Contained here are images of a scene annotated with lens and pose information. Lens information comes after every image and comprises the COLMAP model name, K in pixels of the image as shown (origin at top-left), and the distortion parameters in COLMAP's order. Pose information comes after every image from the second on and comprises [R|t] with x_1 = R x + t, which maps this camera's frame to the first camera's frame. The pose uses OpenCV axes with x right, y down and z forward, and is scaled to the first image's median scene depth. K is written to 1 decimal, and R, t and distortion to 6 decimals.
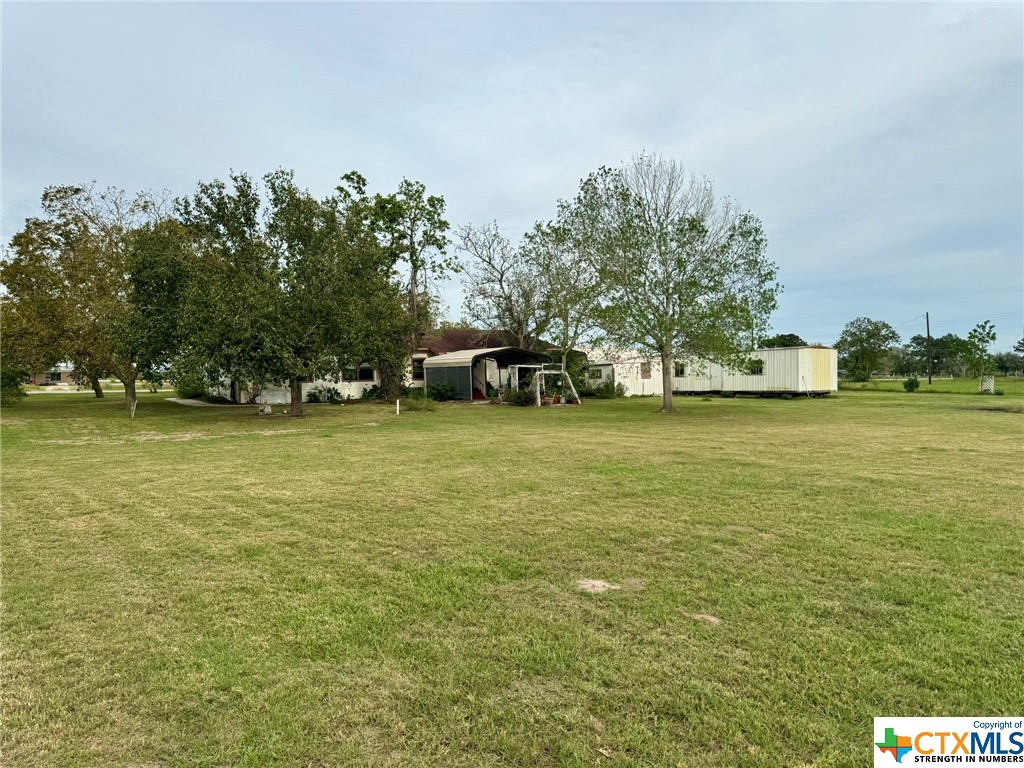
lens RADIAL K [[717.9, 0, 512.0], [0, 717.9, 384.0], [0, 0, 1]] dist [0.077369, -0.104778]
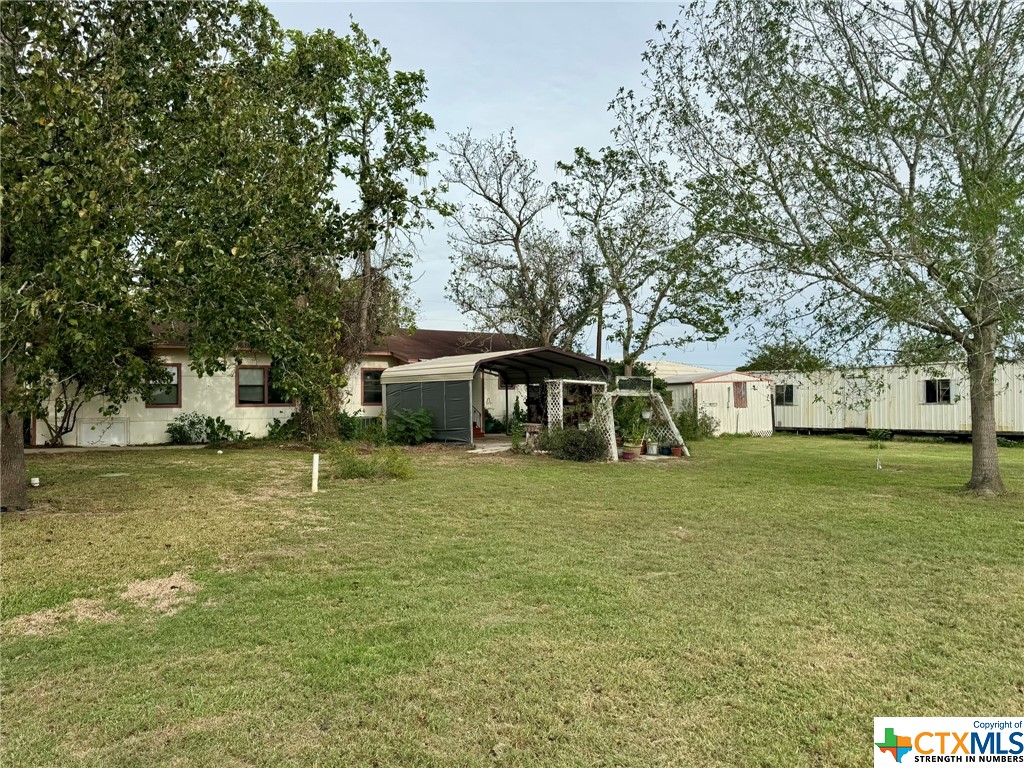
lens RADIAL K [[717.9, 0, 512.0], [0, 717.9, 384.0], [0, 0, 1]] dist [0.077369, -0.104778]
pose [[0.998227, 0.013793, 0.057900, -0.052182], [-0.011738, 0.999294, -0.035682, -0.003270], [-0.058351, 0.034939, 0.997685, 0.418422]]
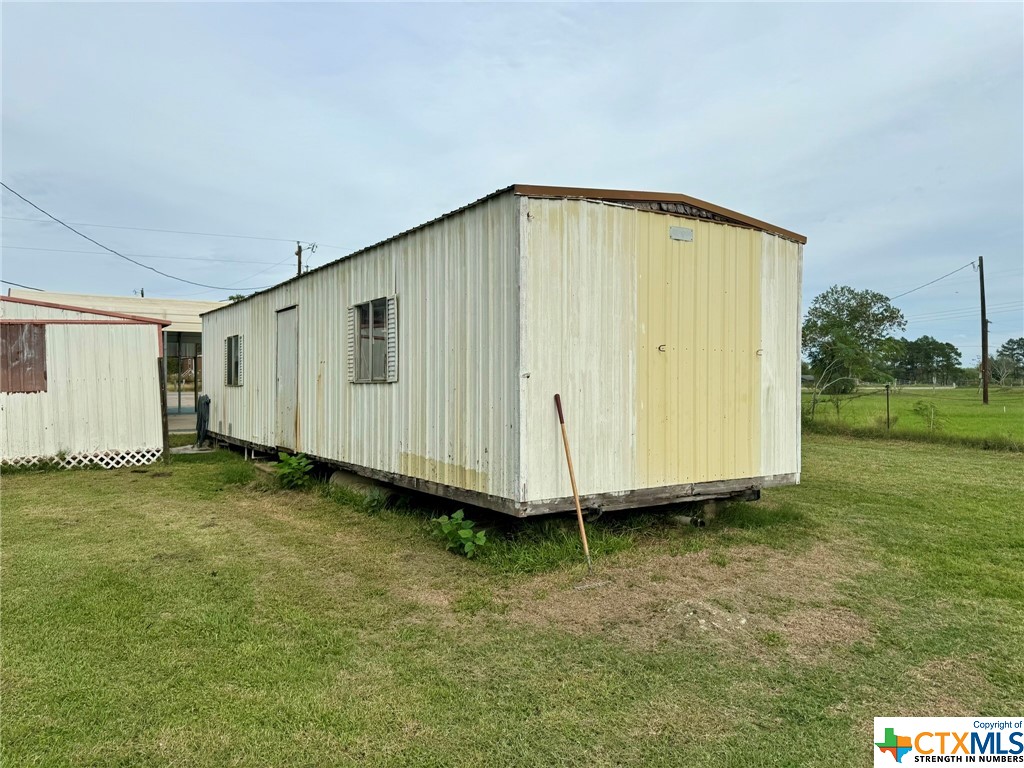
lens RADIAL K [[717.9, 0, 512.0], [0, 717.9, 384.0], [0, 0, 1]] dist [0.077369, -0.104778]
pose [[0.999086, 0.007080, 0.042161, 0.367125], [-0.006847, 0.999961, -0.005650, -0.011244], [-0.042199, 0.005357, 0.999095, 0.817301]]
